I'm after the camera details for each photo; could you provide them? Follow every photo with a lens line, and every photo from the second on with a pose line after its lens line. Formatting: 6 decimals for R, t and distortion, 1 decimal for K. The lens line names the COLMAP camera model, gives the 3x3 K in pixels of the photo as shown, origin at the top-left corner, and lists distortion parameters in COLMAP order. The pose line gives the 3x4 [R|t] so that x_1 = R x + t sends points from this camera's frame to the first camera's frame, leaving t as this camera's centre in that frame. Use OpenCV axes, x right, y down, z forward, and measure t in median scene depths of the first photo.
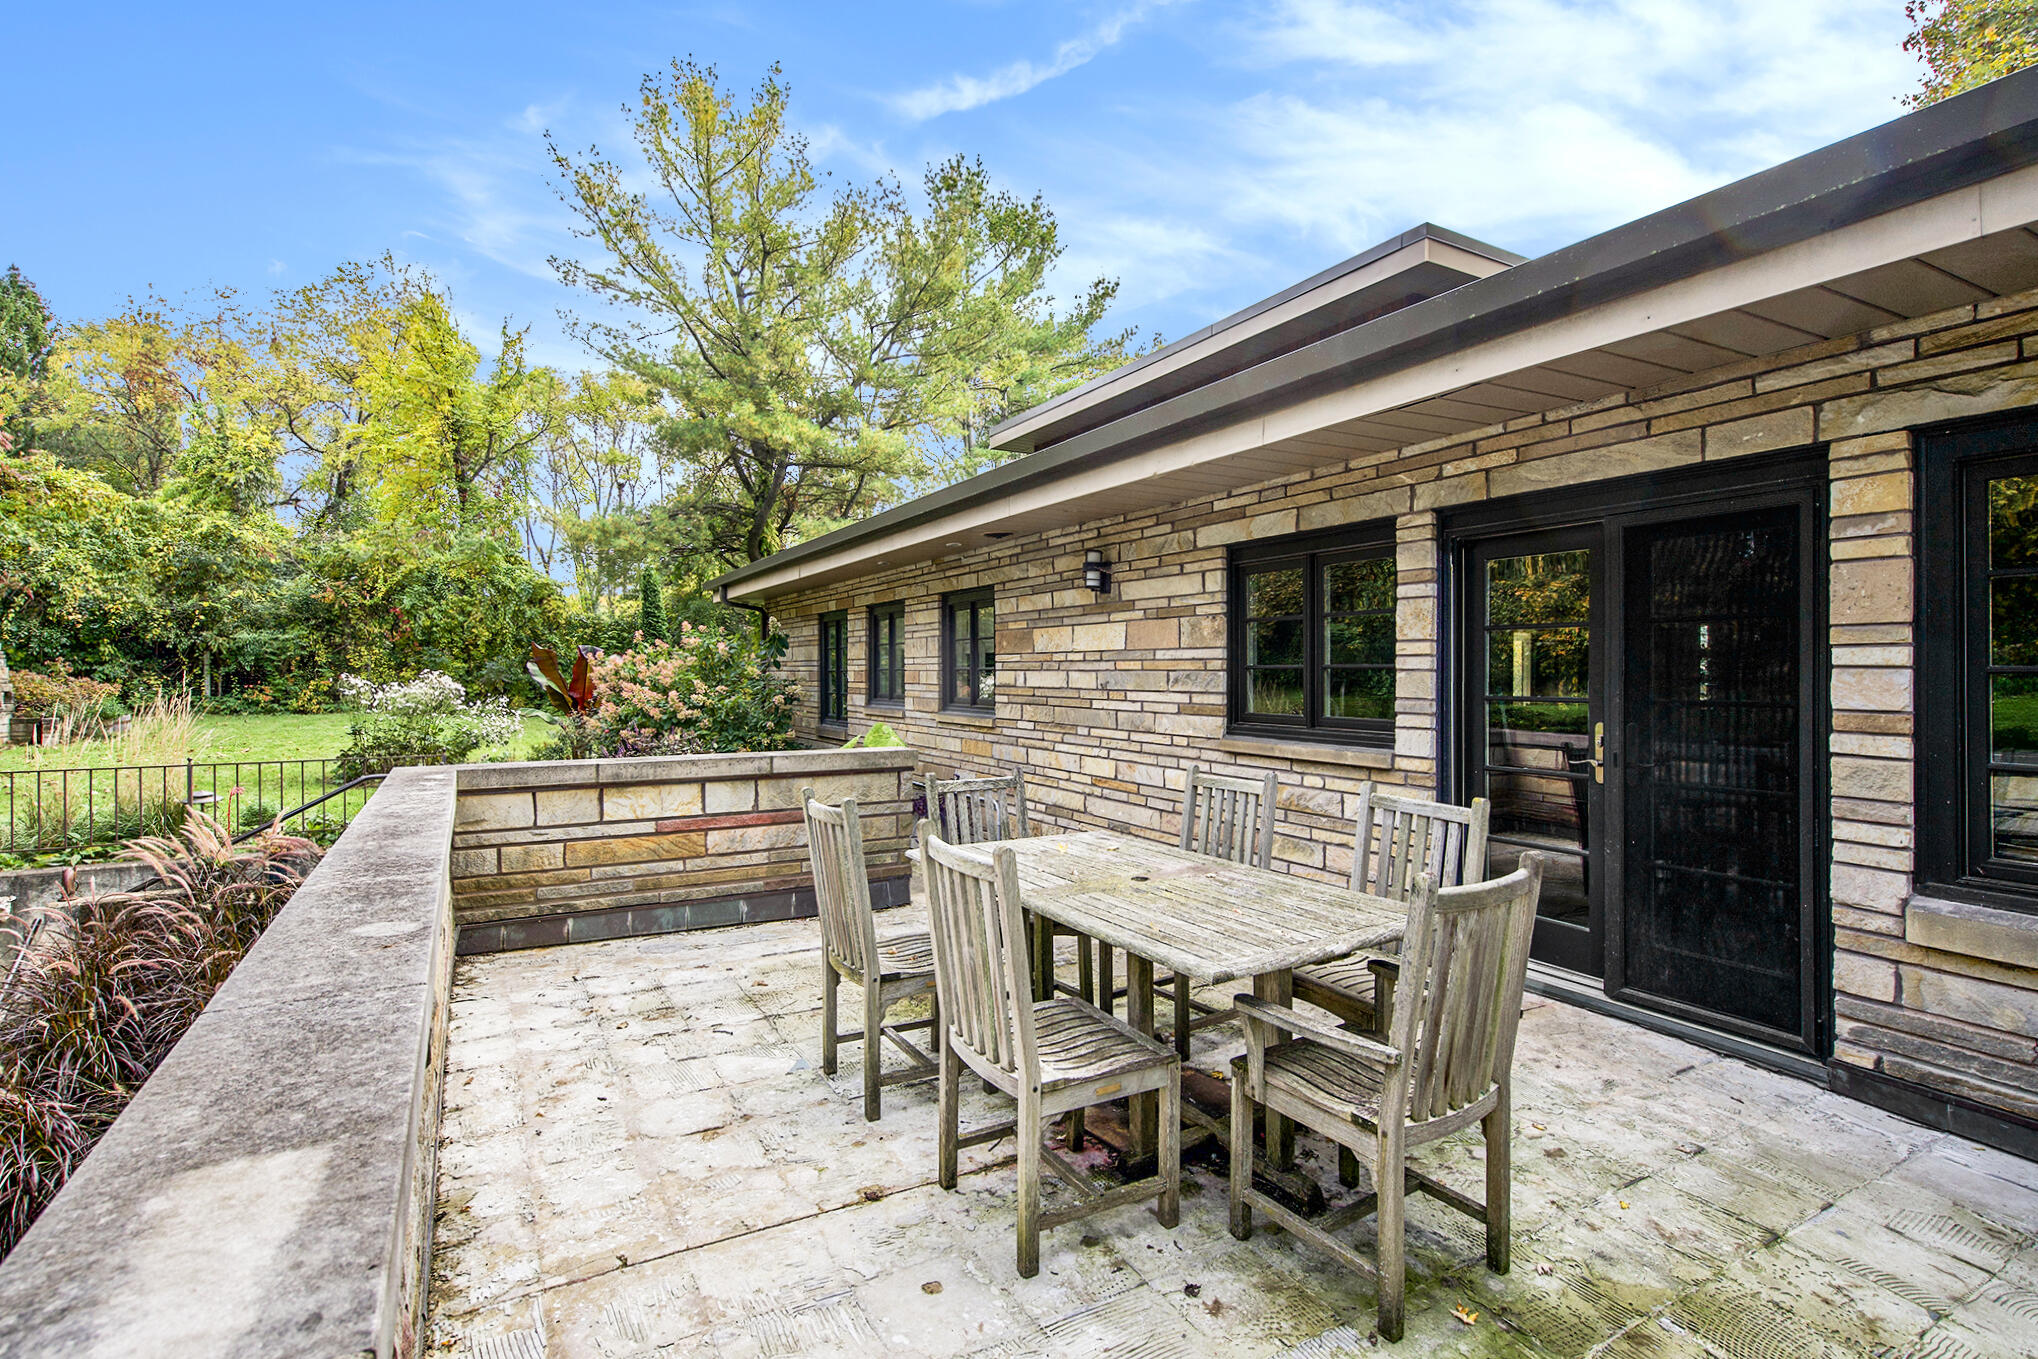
lens RADIAL K [[947.6, 0, 1026.0], [0, 947.6, 716.5], [0, 0, 1]] dist [0.008359, 0.001302]
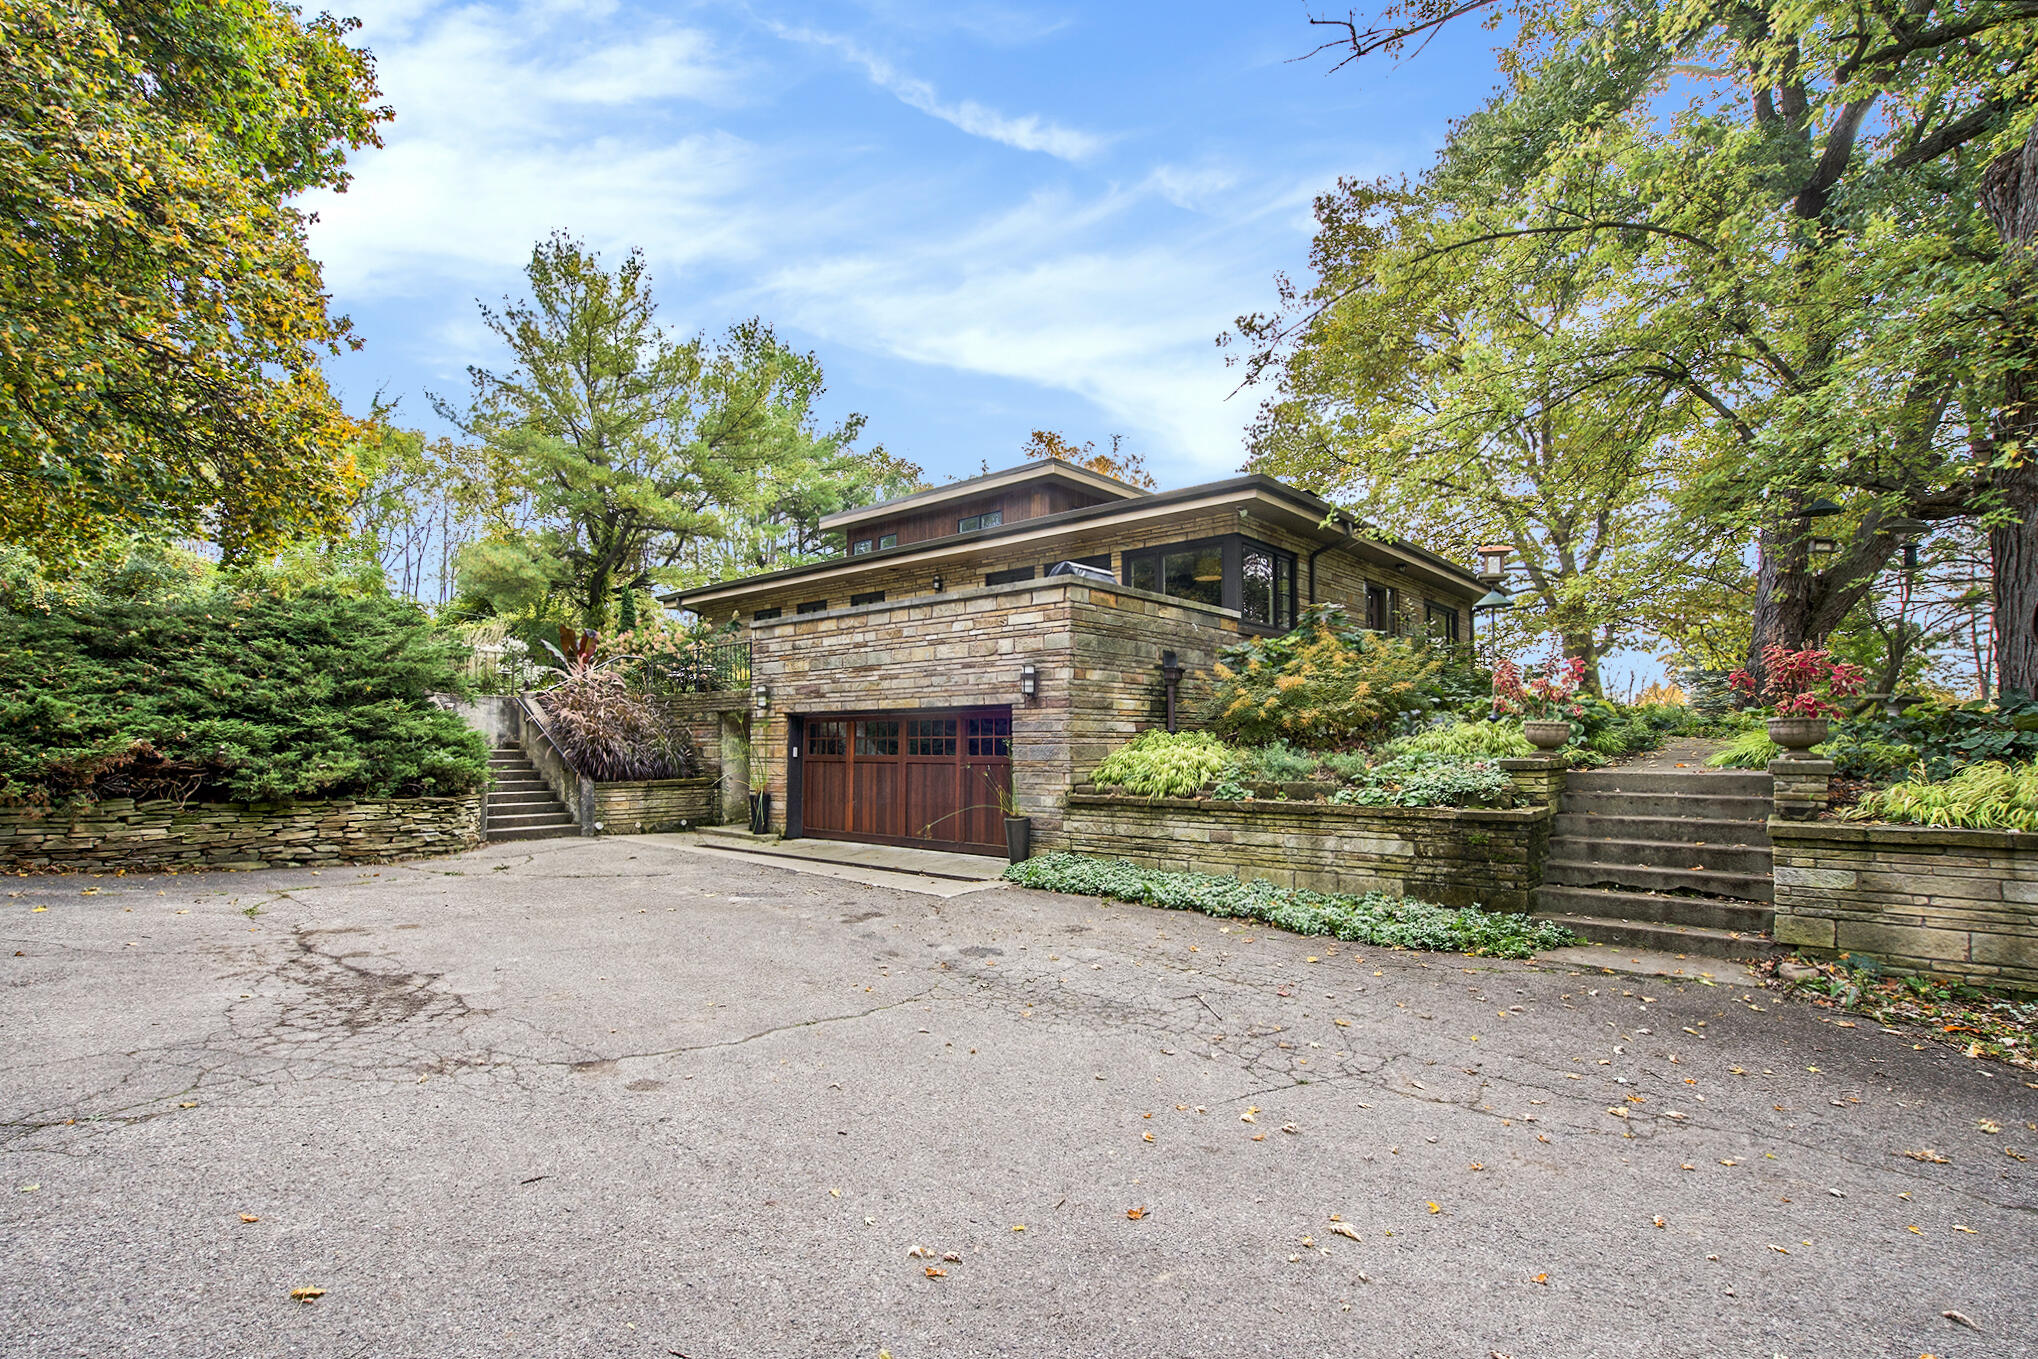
lens RADIAL K [[947.6, 0, 1036.4], [0, 947.6, 696.7], [0, 0, 1]] dist [0.008359, 0.001302]
pose [[0.943989, 0.015295, 0.329623, -0.150801], [0.017654, 0.995153, -0.096737, 0.120607], [-0.329505, 0.097138, 0.939144, -0.447204]]
